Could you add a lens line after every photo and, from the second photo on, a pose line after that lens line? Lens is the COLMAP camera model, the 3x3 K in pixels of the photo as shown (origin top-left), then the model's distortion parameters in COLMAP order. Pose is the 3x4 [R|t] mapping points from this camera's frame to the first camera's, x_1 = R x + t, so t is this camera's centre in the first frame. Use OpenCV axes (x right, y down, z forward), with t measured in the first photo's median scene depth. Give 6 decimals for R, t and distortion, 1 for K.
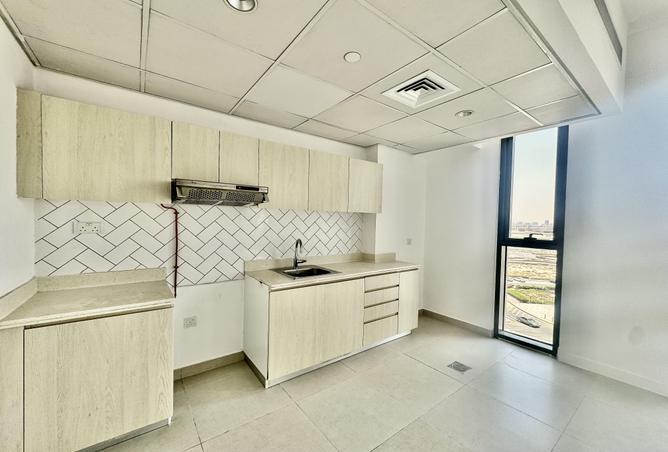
lens RADIAL K [[265.2, 0, 333.5], [0, 265.2, 226.4], [0, 0, 1]] dist [-0.000615, -0.000049]
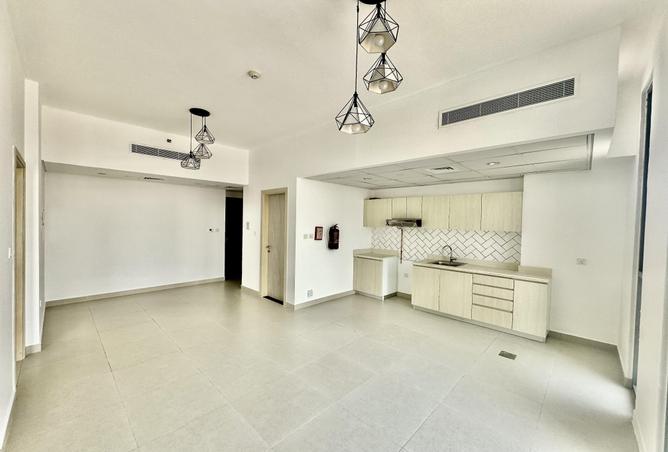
lens RADIAL K [[265.2, 0, 333.5], [0, 265.2, 226.4], [0, 0, 1]] dist [-0.000615, -0.000049]
pose [[0.160648, -0.000549, -0.987012, 1.451425], [-0.040169, 0.999168, -0.007093, -0.034809], [0.986194, 0.040787, 0.160492, -0.048213]]
